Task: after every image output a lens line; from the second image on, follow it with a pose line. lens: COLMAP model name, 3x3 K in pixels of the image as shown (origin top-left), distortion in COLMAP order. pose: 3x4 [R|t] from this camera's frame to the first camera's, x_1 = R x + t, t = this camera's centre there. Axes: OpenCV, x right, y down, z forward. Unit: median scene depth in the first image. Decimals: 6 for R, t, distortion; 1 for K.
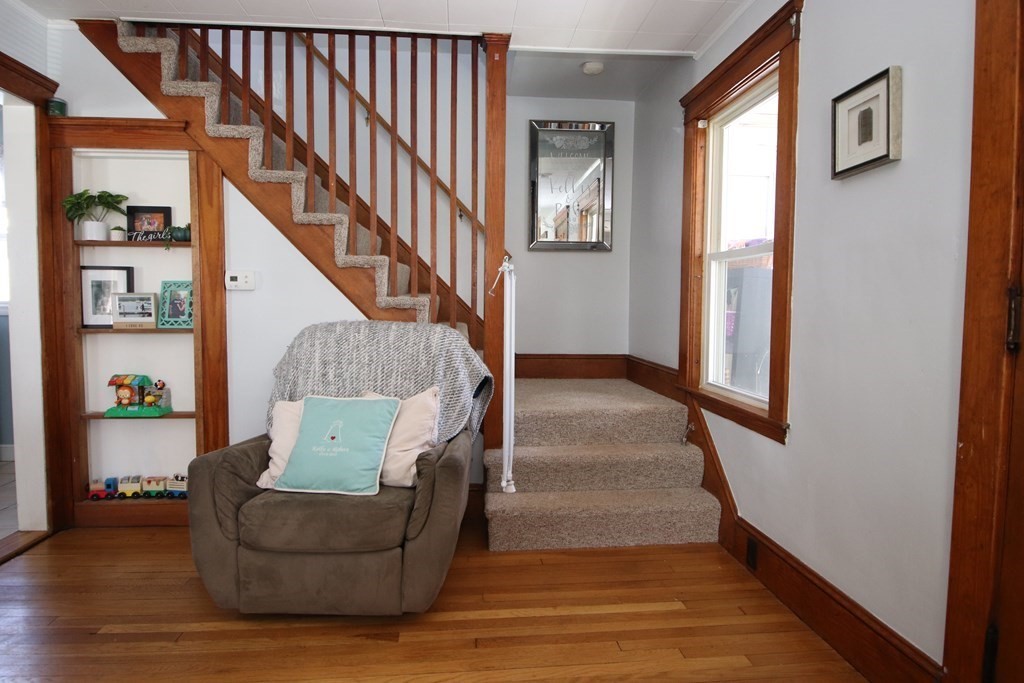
lens RADIAL K [[564.9, 0, 513.5], [0, 564.9, 333.2], [0, 0, 1]] dist [0.026532, -0.039011]
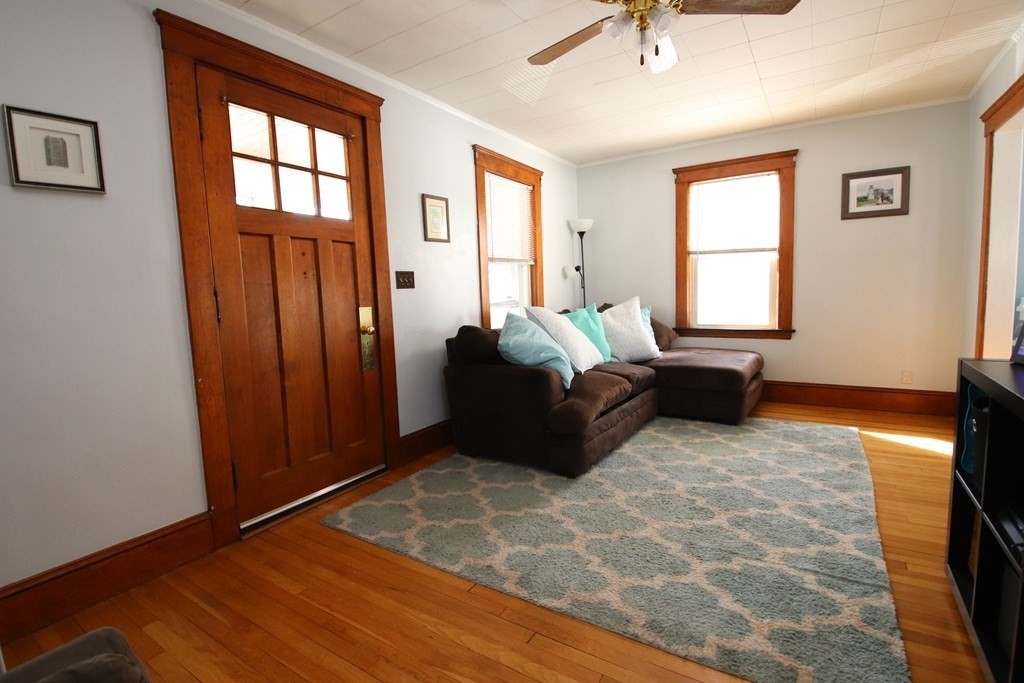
lens RADIAL K [[472.8, 0, 506.8], [0, 472.8, 338.4], [0, 0, 1]] dist [0.021343, -0.026256]
pose [[-0.791737, -0.039709, 0.609570, -0.438512], [0.063793, 0.987054, 0.147156, -0.044597], [-0.607522, 0.155395, -0.778954, 0.776521]]
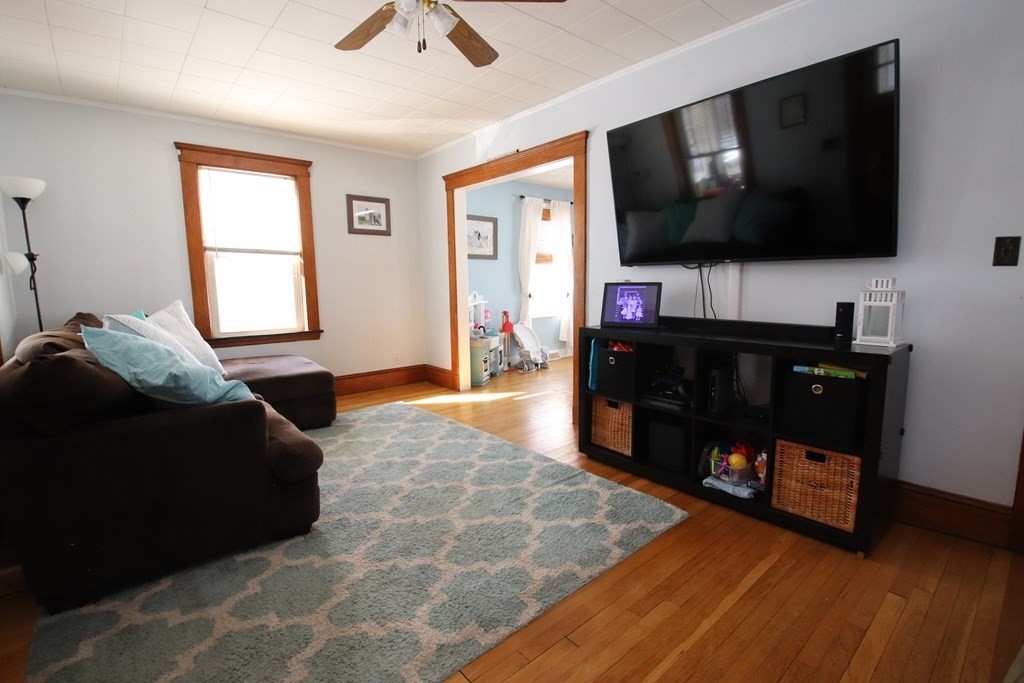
lens RADIAL K [[472.8, 0, 506.8], [0, 472.8, 338.4], [0, 0, 1]] dist [0.021343, -0.026256]
pose [[-0.814881, 0.078477, -0.574291, 0.203599], [-0.018345, 0.986804, 0.160878, -0.035328], [0.579338, 0.141632, -0.802688, 0.716373]]
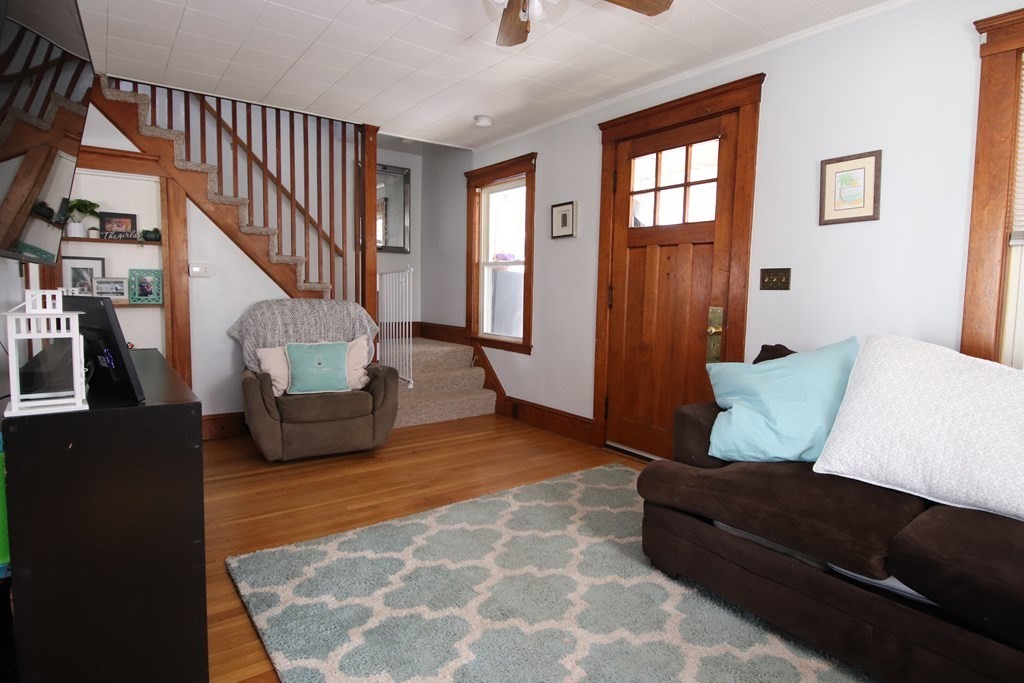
lens RADIAL K [[564.9, 0, 513.5], [0, 564.9, 333.2], [0, 0, 1]] dist [0.026532, -0.039011]
pose [[0.853516, -0.030550, 0.520171, -0.556354], [0.014120, 0.999269, 0.035519, 0.026303], [-0.520876, -0.022972, 0.853323, -0.645468]]
